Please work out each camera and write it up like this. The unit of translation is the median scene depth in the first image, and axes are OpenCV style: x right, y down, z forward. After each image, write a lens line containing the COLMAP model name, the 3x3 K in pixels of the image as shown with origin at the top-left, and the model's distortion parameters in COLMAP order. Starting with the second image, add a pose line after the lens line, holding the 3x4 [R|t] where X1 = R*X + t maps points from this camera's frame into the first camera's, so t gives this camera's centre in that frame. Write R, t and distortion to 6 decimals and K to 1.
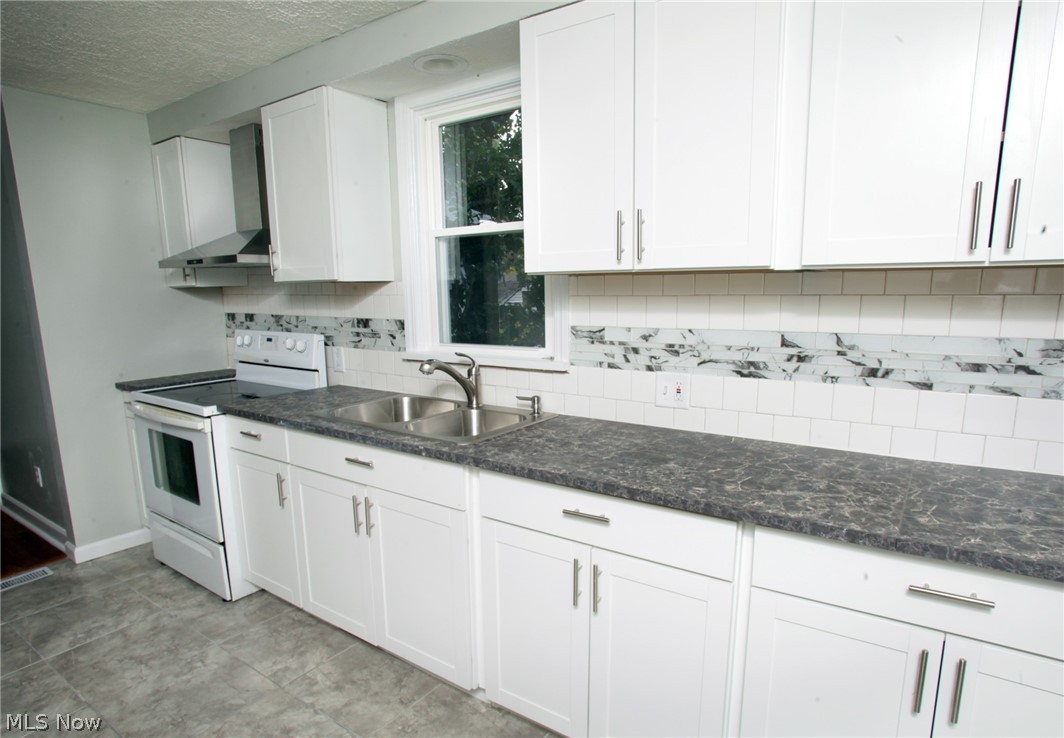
lens RADIAL K [[590.1, 0, 536.8], [0, 590.1, 396.4], [0, 0, 1]] dist [-0.083952, 0.047268]
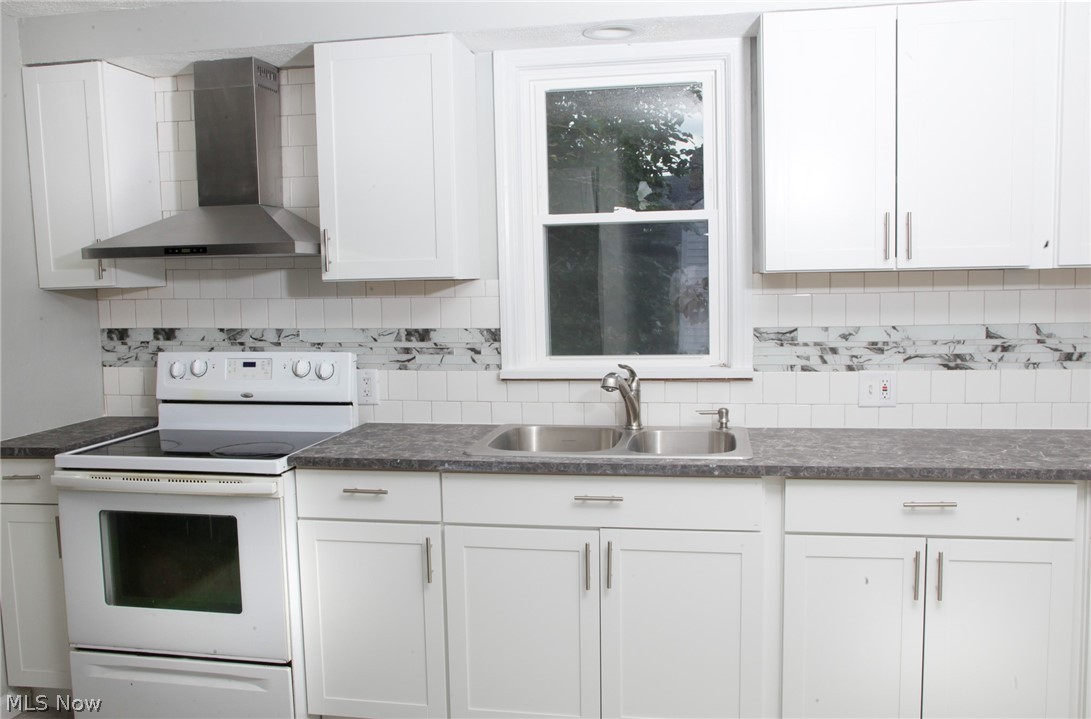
lens RADIAL K [[889.2, 0, 545.5], [0, 889.2, 359.5], [0, 0, 1]] dist [-0.094834, 0.092746]
pose [[0.911717, -0.043868, 0.408469, -0.829709], [0.083733, 0.993254, -0.080222, 0.011777], [-0.402195, 0.107342, 0.909240, -0.109339]]
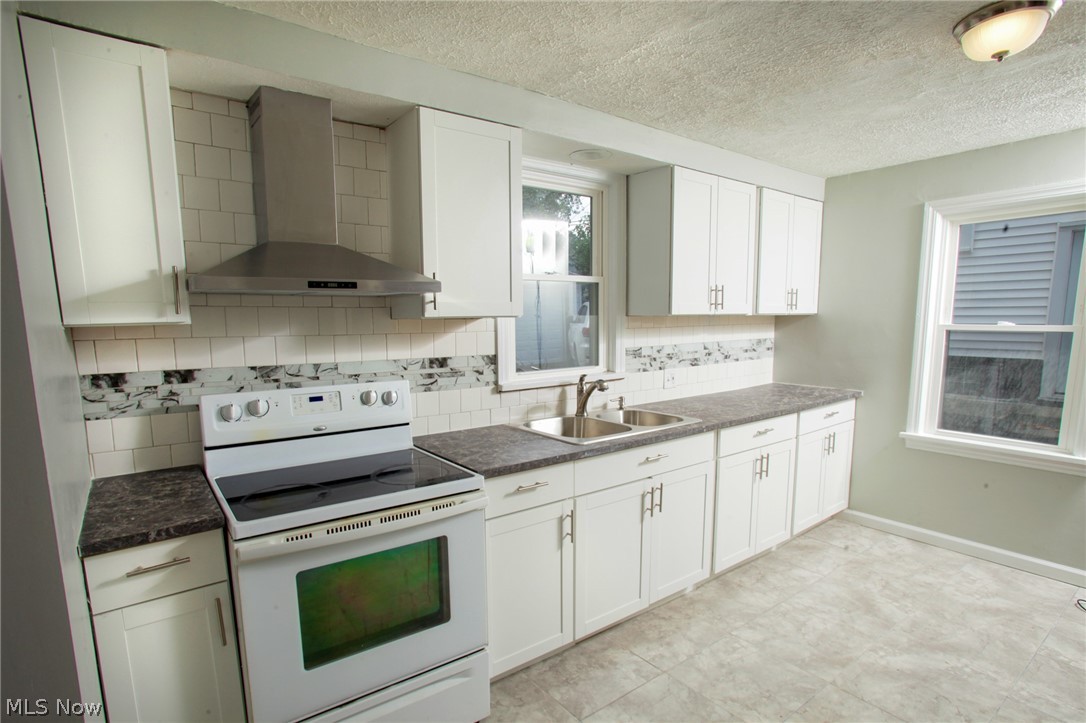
lens RADIAL K [[561.8, 0, 522.5], [0, 561.8, 387.6], [0, 0, 1]] dist [-0.077030, 0.039780]
pose [[0.335486, -0.114849, 0.935018, -1.471112], [0.175730, 0.982748, 0.057660, -0.155881], [-0.925510, 0.144966, 0.349880, 0.784141]]
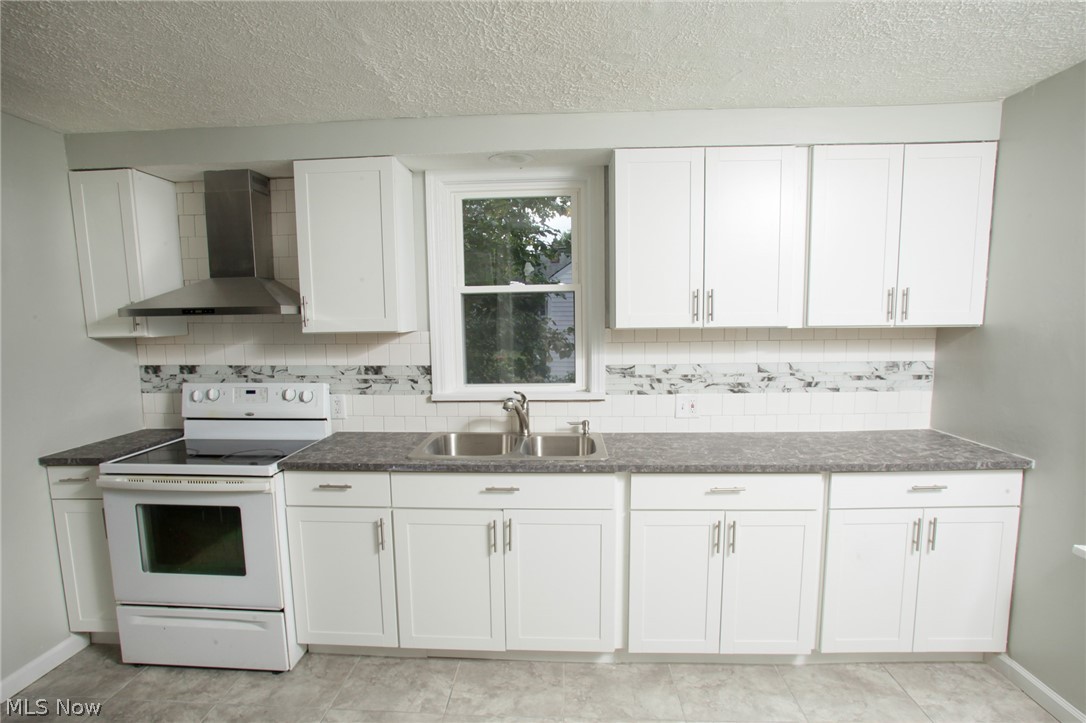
lens RADIAL K [[561.8, 0, 522.5], [0, 561.8, 387.6], [0, 0, 1]] dist [-0.077030, 0.039780]
pose [[0.860860, -0.063416, 0.504874, -0.783317], [0.096394, 0.994562, -0.039436, -0.039010], [-0.499628, 0.082616, 0.862292, 0.003335]]
